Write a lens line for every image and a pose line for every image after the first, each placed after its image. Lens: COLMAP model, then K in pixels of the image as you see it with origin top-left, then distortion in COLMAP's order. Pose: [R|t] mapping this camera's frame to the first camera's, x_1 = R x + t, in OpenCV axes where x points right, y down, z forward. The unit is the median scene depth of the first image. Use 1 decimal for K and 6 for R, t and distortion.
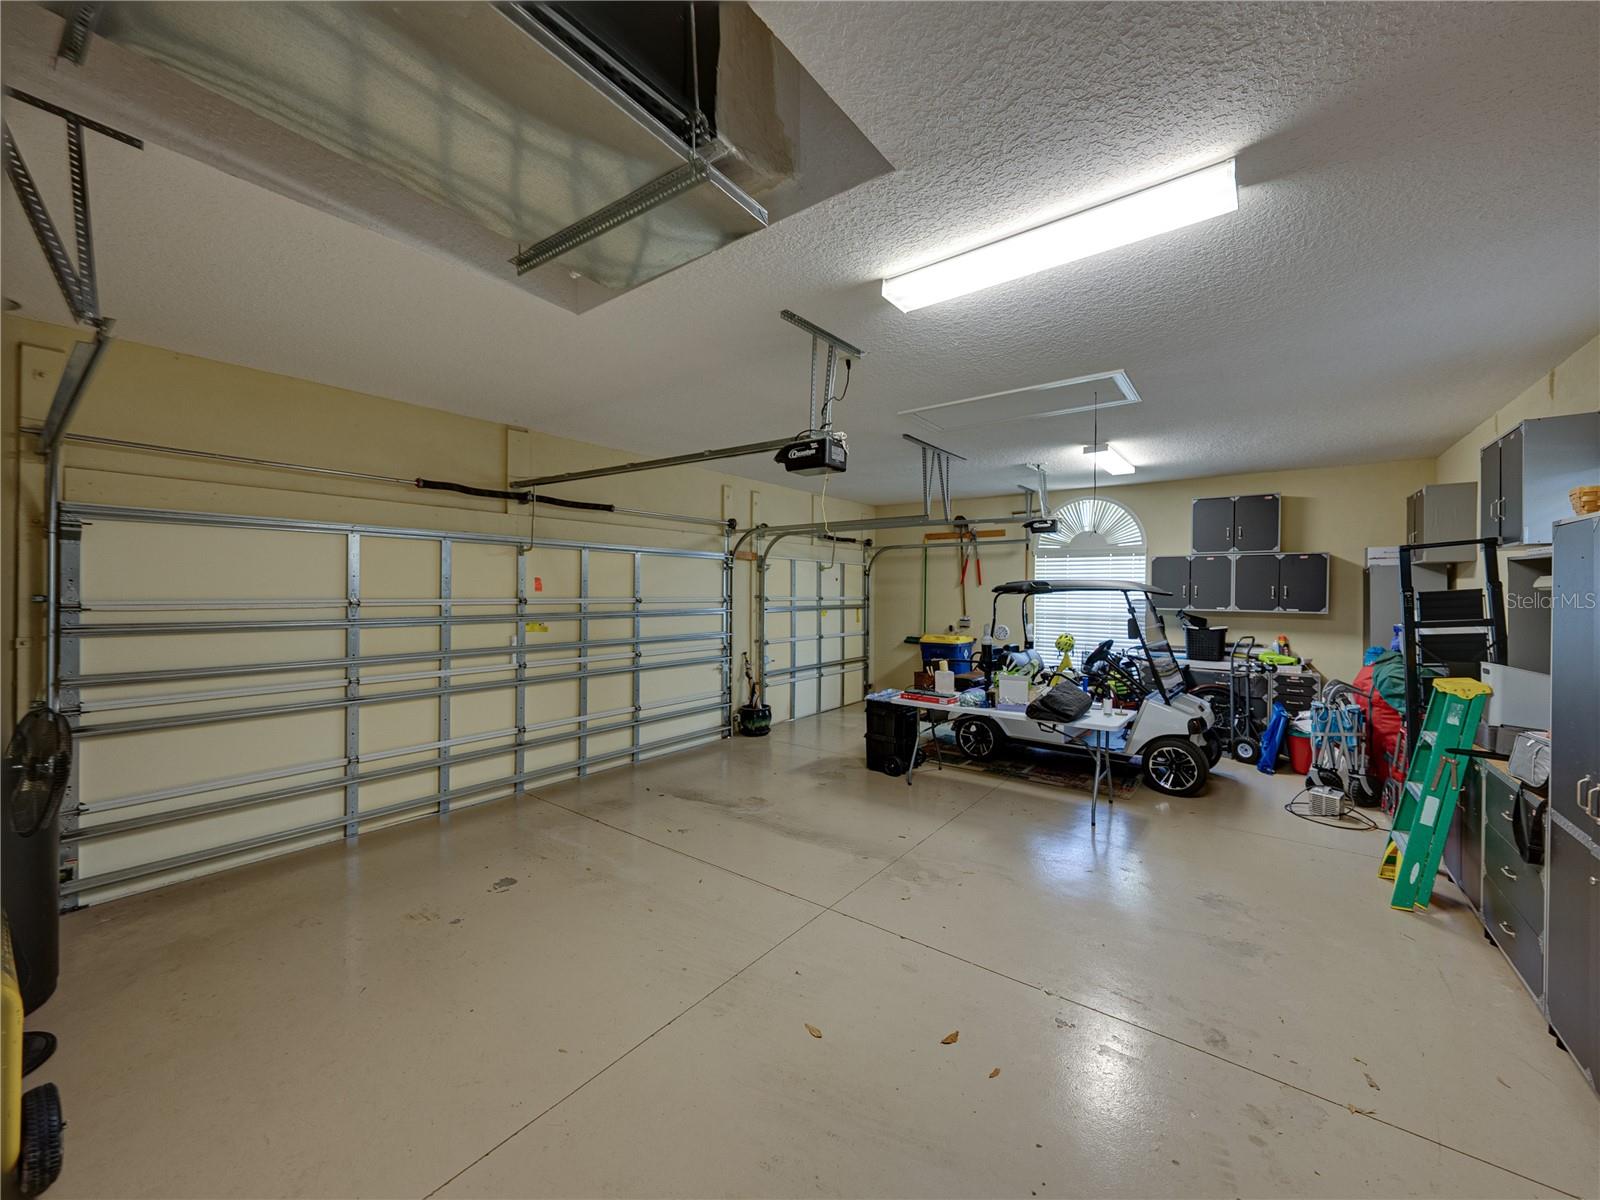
lens RADIAL K [[613.7, 0, 803.9], [0, 613.7, 590.8], [0, 0, 1]] dist [0.000015, -0.000012]
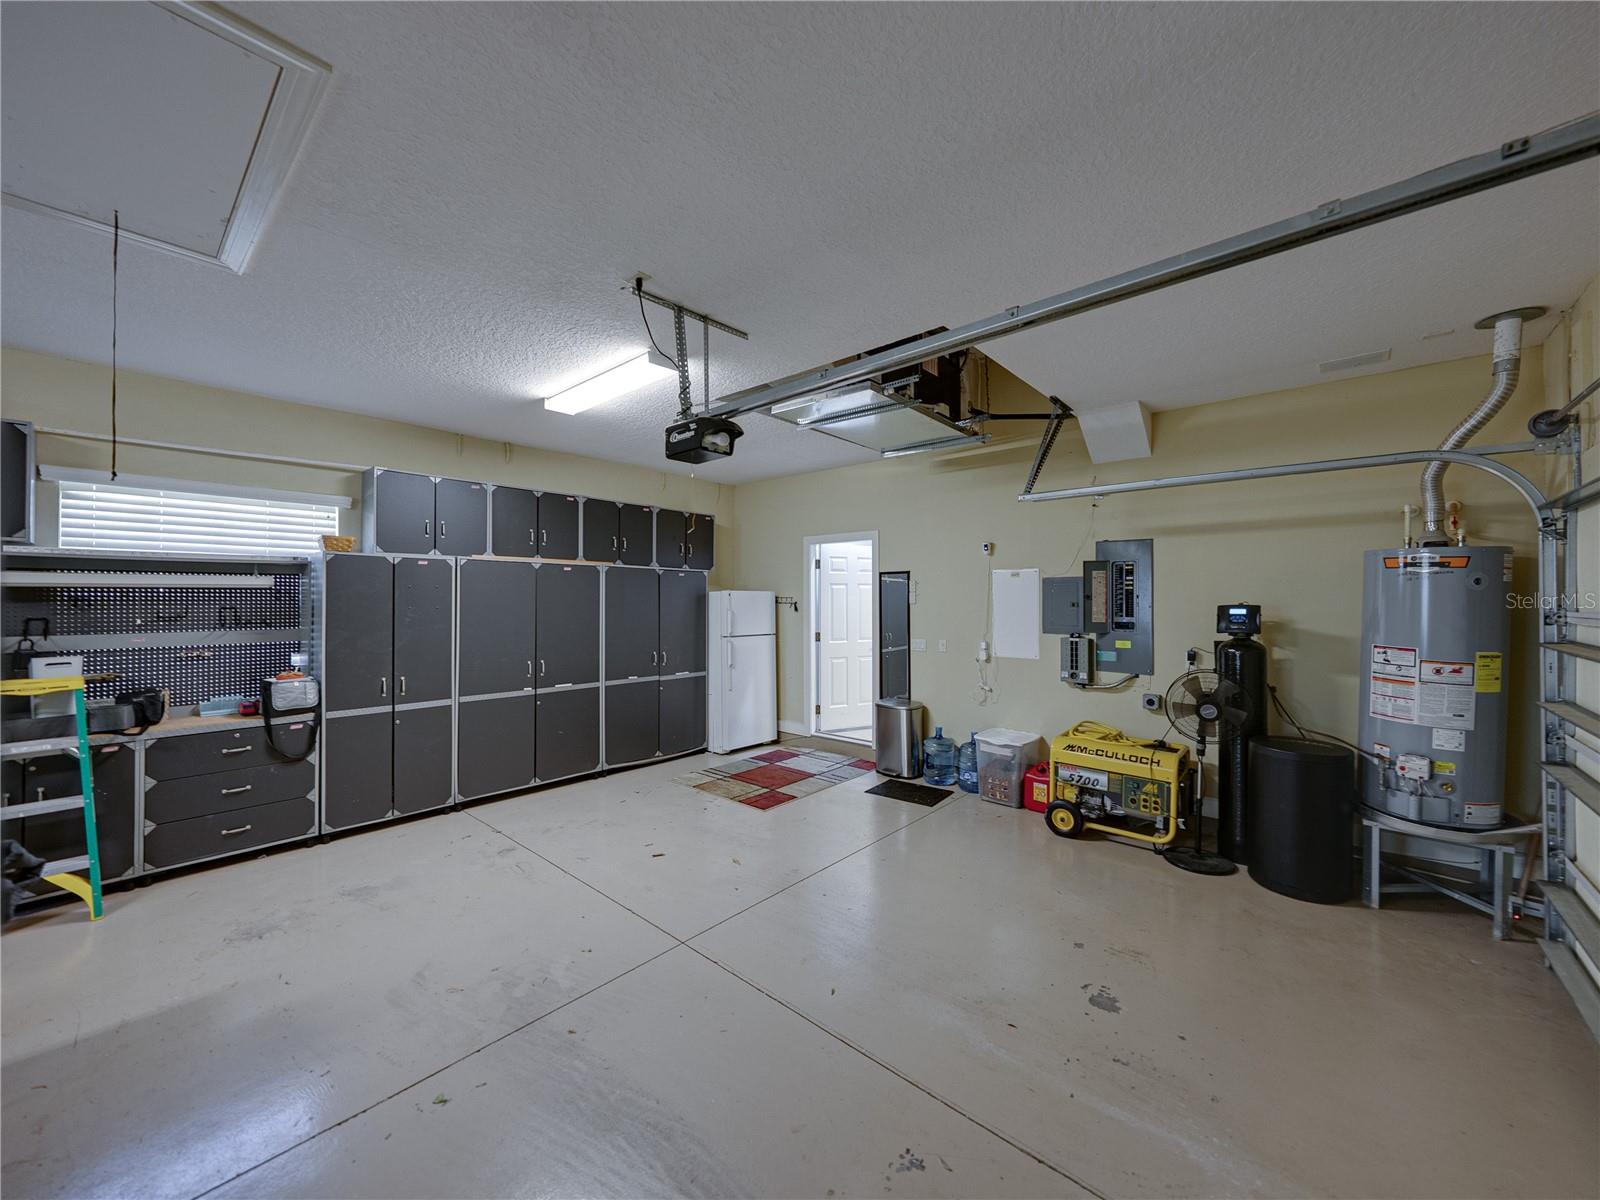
lens RADIAL K [[613.7, 0, 798.6], [0, 613.7, 596.8], [0, 0, 1]] dist [0.000015, -0.000012]
pose [[-0.996608, -0.010957, 0.081558, -0.192523], [-0.011033, 0.999939, -0.000483, 0.006339], [-0.081548, -0.001381, -0.996668, 1.836879]]
